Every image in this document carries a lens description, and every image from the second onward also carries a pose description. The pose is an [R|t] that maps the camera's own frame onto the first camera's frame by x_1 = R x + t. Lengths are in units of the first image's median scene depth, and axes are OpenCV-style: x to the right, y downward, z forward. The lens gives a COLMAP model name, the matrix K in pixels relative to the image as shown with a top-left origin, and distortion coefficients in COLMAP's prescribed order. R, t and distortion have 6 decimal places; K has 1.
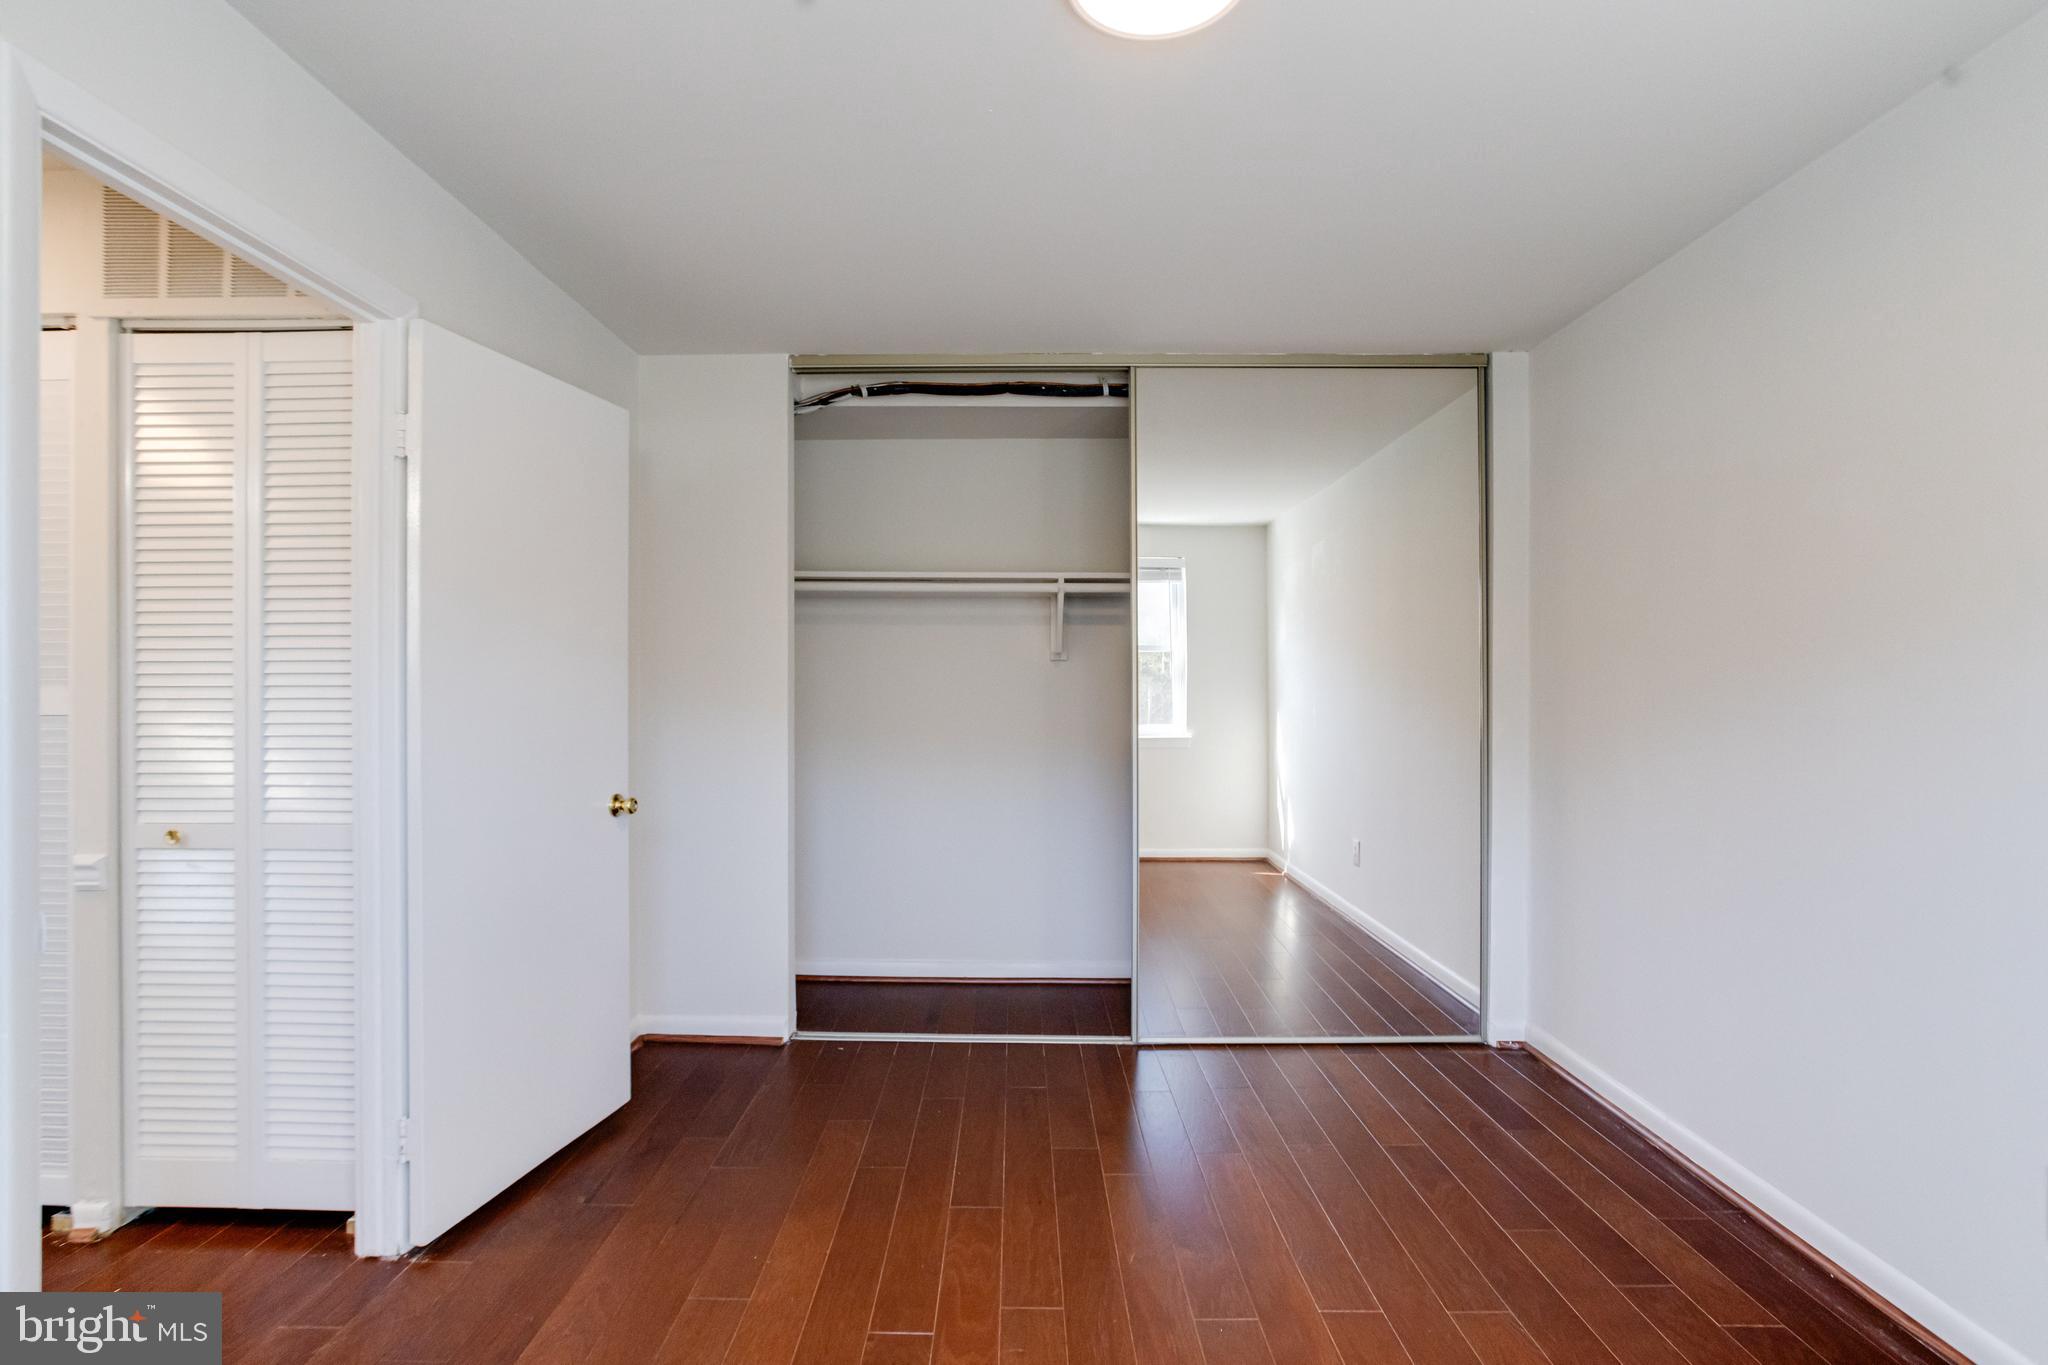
lens RADIAL K [[985.3, 0, 1000.1], [0, 985.3, 689.2], [0, 0, 1]] dist [-0.047441, 0.025812]
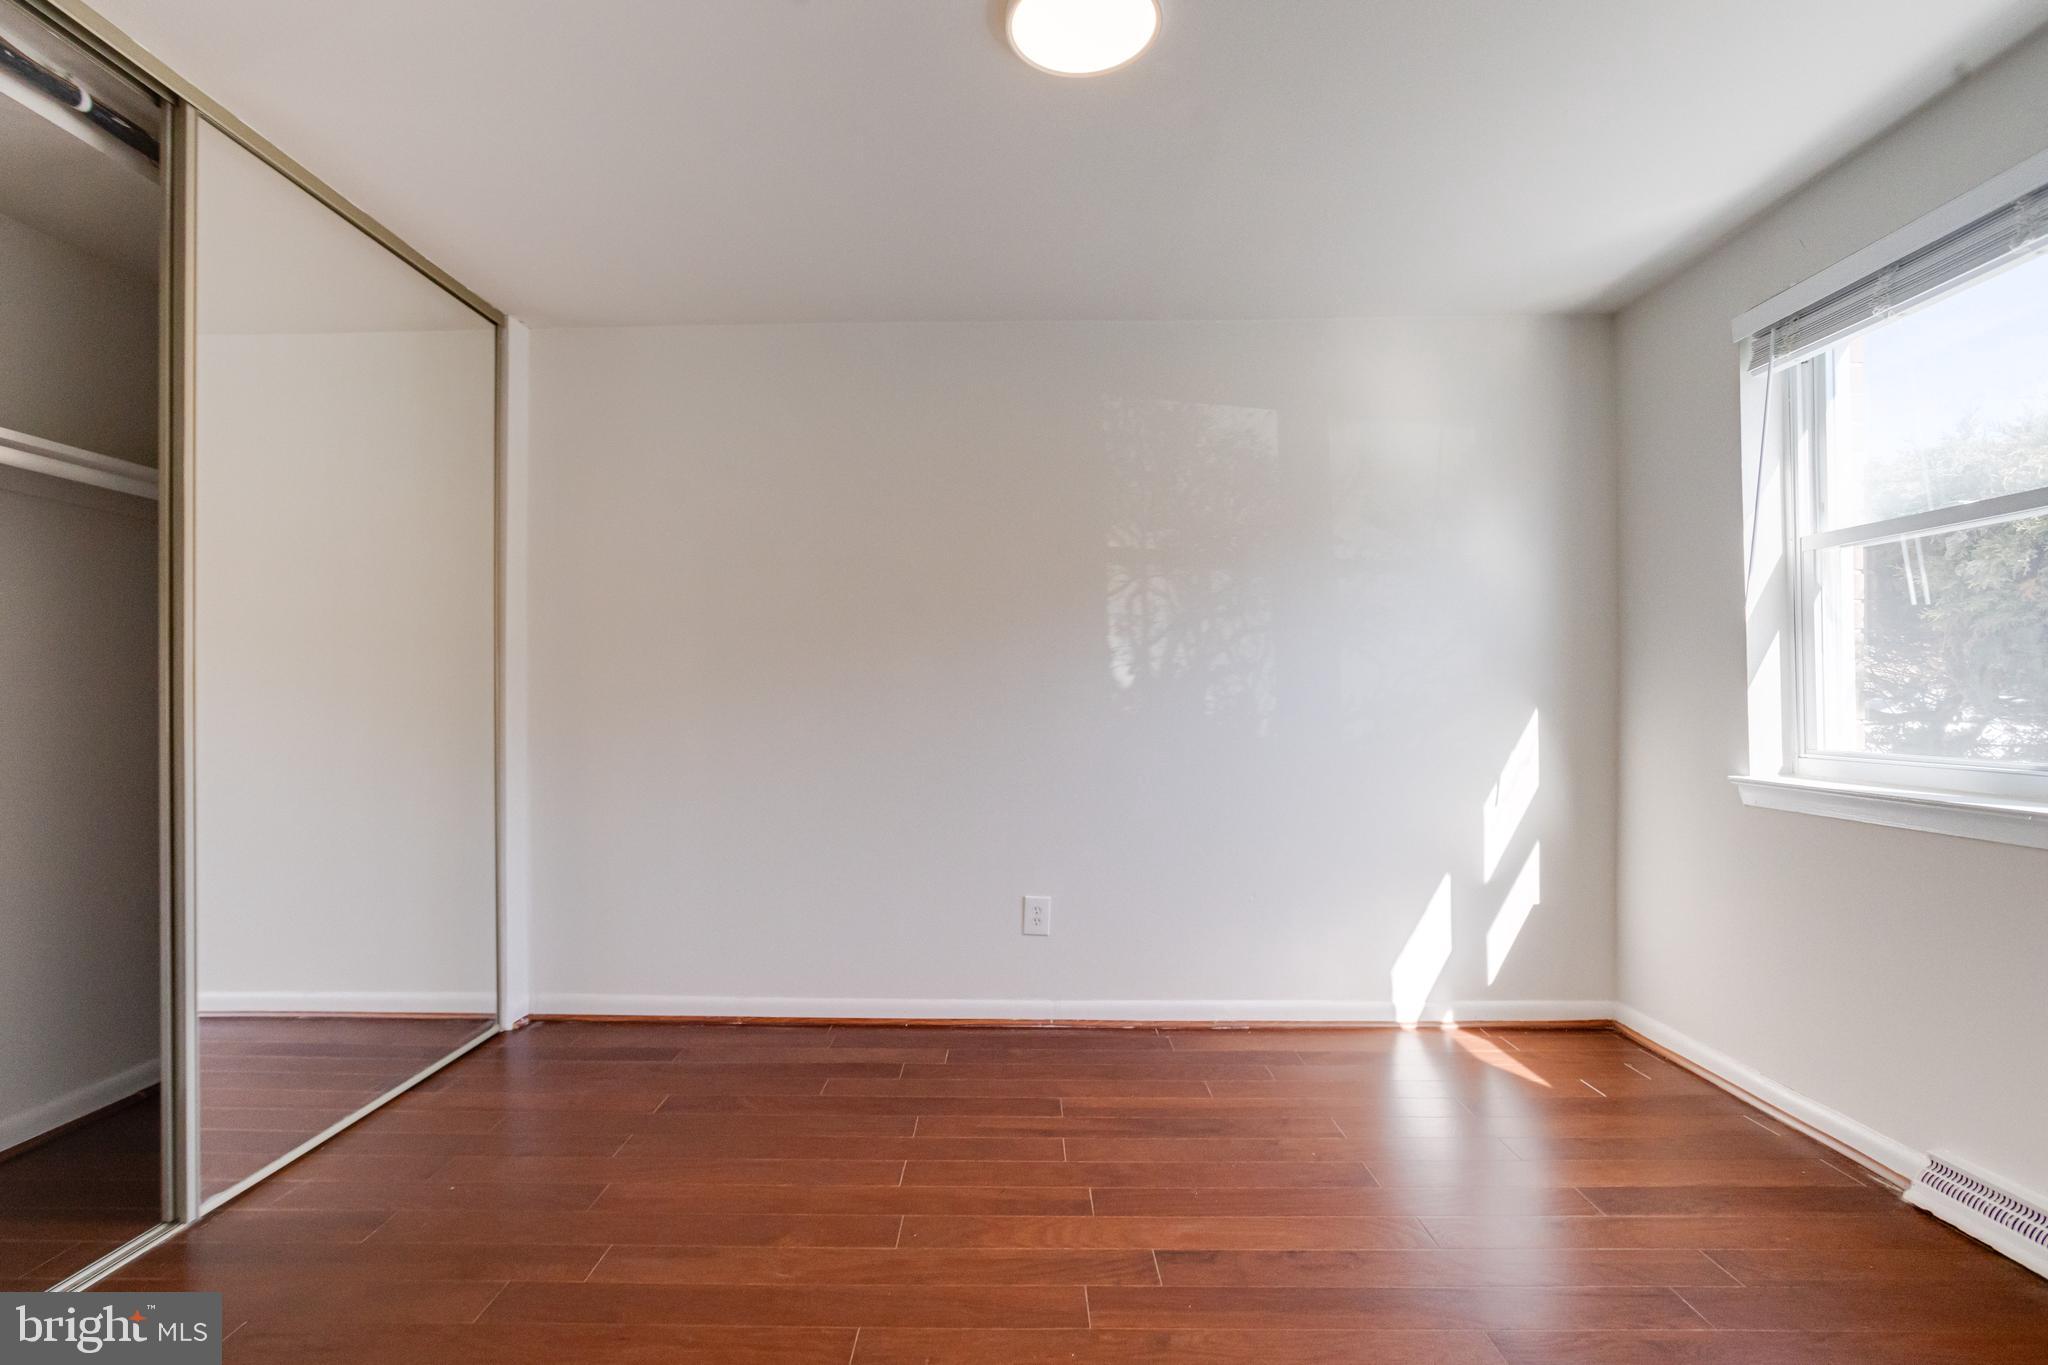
lens RADIAL K [[989.5, 0, 1009.8], [0, 989.5, 715.5], [0, 0, 1]] dist [-0.046835, 0.025795]
pose [[-0.004685, -0.010319, 0.999936, -0.469146], [0.007133, 0.999921, 0.010352, 0.046483], [-0.999964, 0.007181, -0.004611, 0.503059]]
